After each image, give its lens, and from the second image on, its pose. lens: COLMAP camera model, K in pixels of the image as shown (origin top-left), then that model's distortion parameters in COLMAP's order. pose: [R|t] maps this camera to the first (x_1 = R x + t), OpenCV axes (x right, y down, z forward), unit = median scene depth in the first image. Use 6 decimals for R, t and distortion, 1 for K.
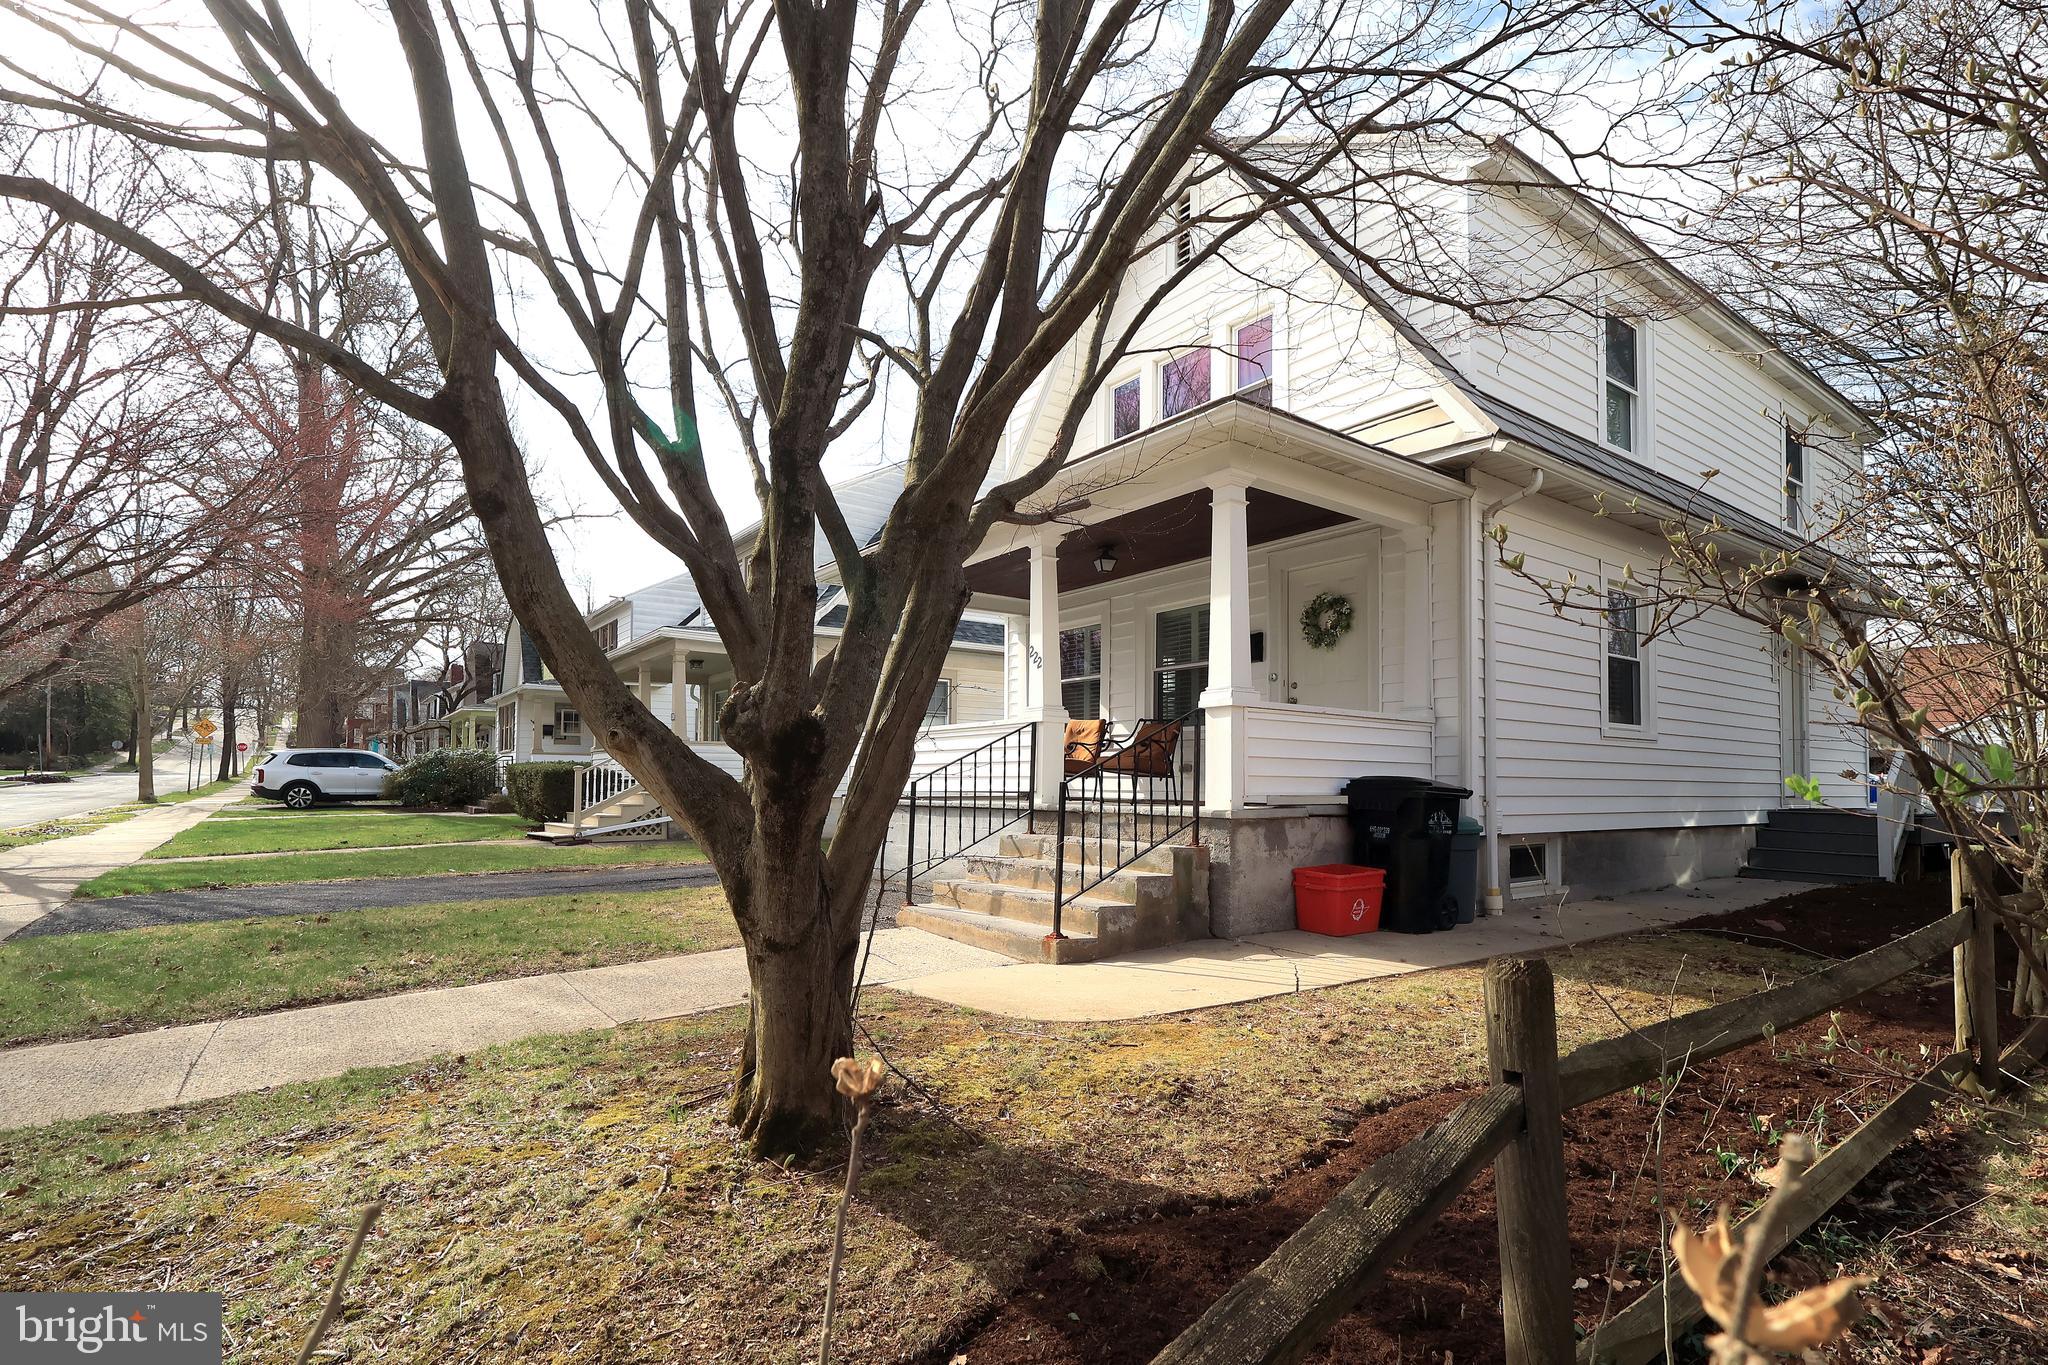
lens RADIAL K [[965.3, 0, 1023.3], [0, 965.3, 684.0], [0, 0, 1]] dist [-0.002353, 0.001450]
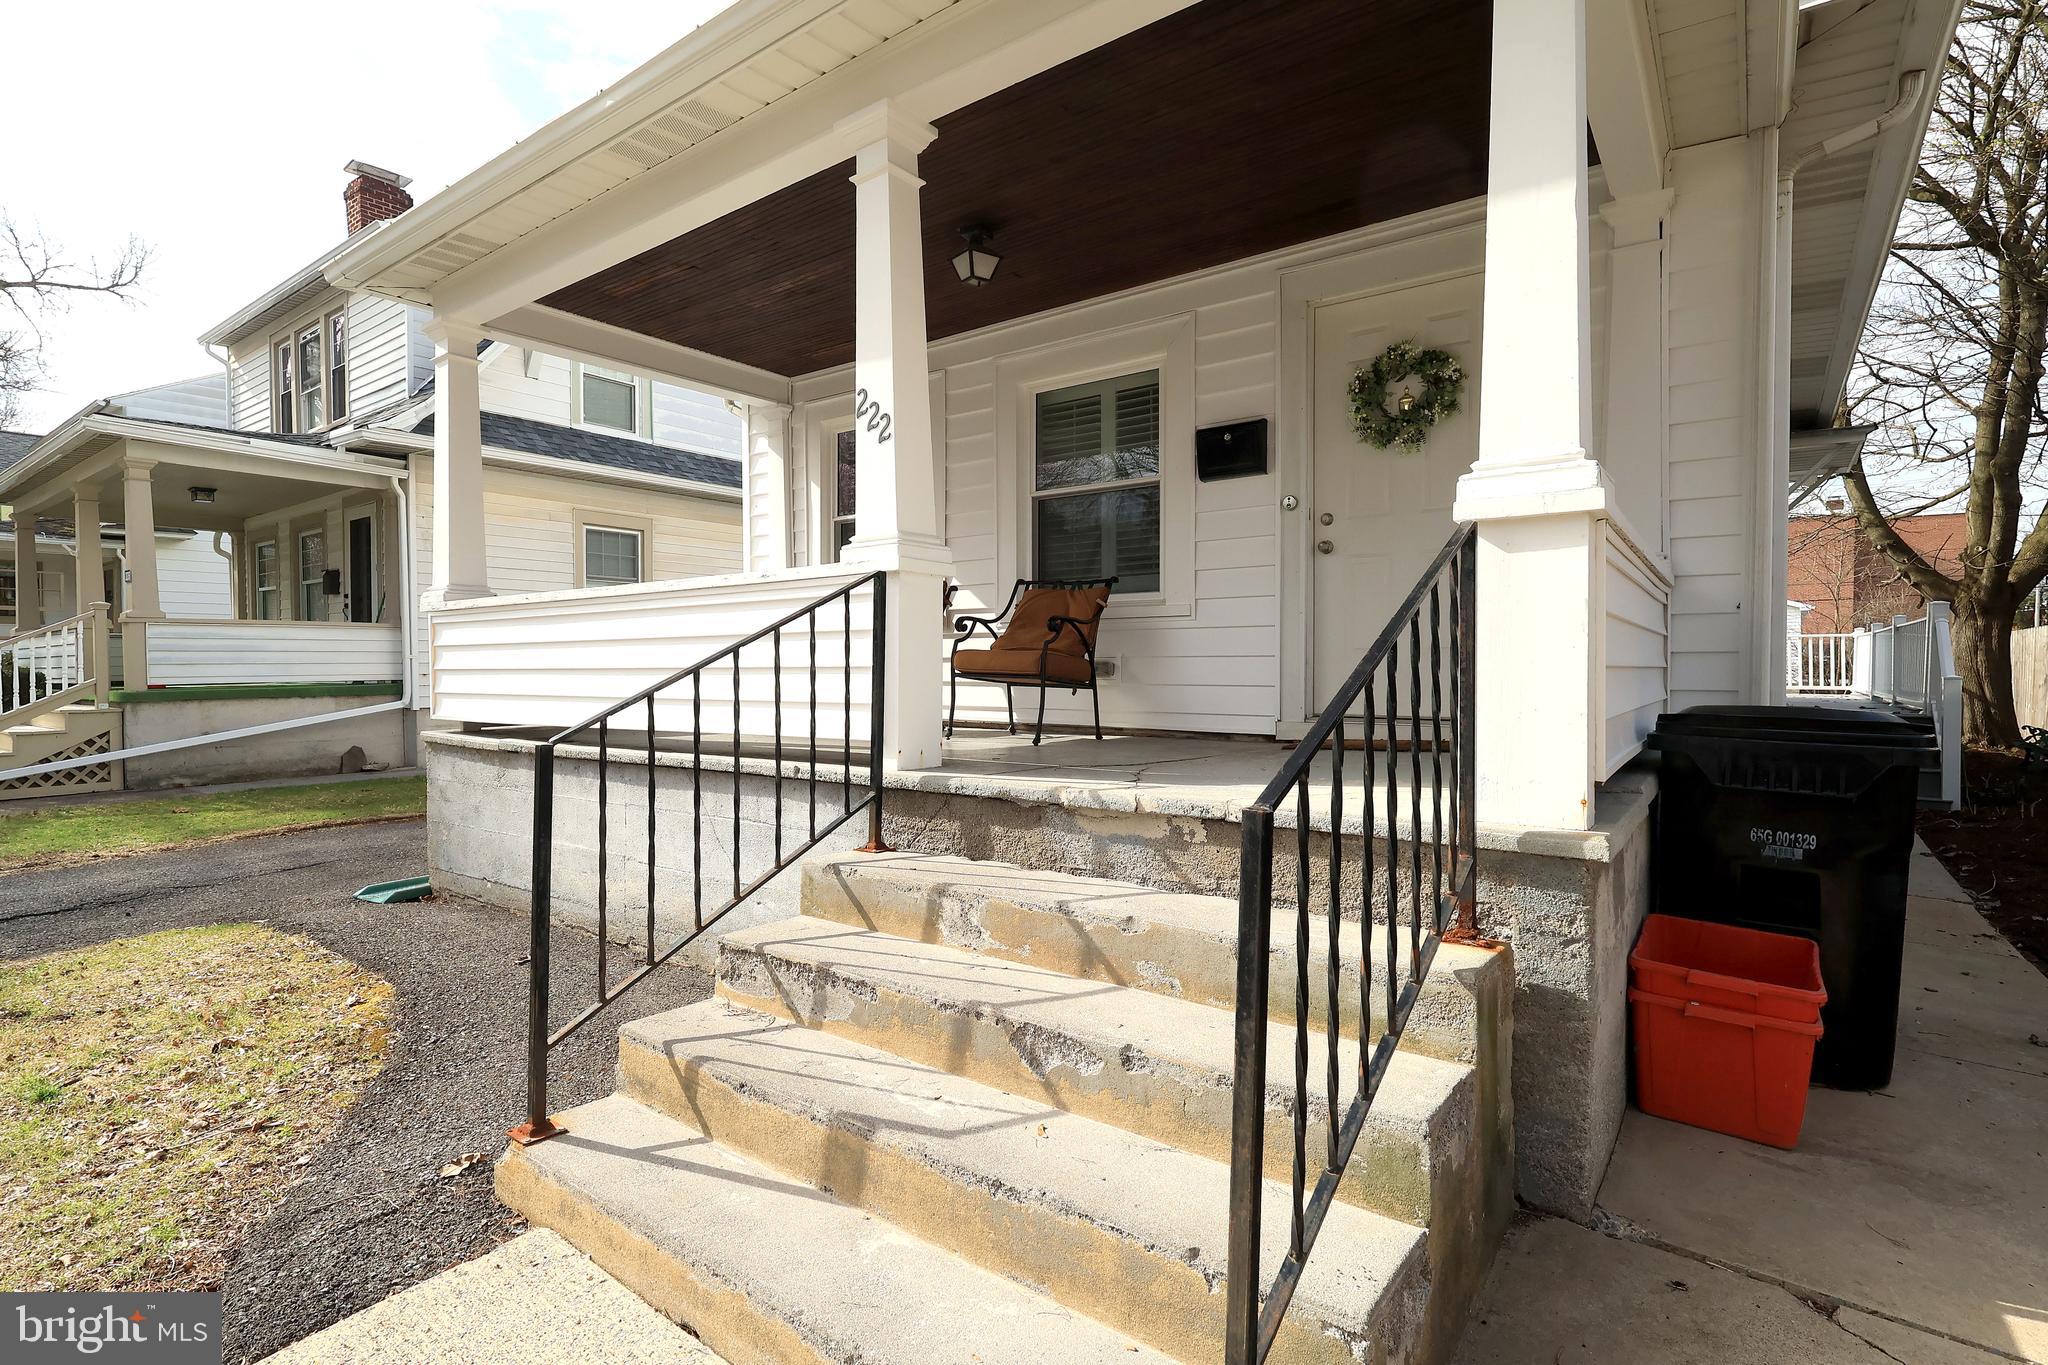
lens RADIAL K [[965.3, 0, 1019.0], [0, 965.3, 678.4], [0, 0, 1]] dist [-0.002353, 0.001450]
pose [[0.956353, -0.014178, 0.291869, -0.051748], [-0.020365, 0.993159, 0.114976, 0.036302], [-0.291502, -0.115902, 0.949523, 0.601654]]
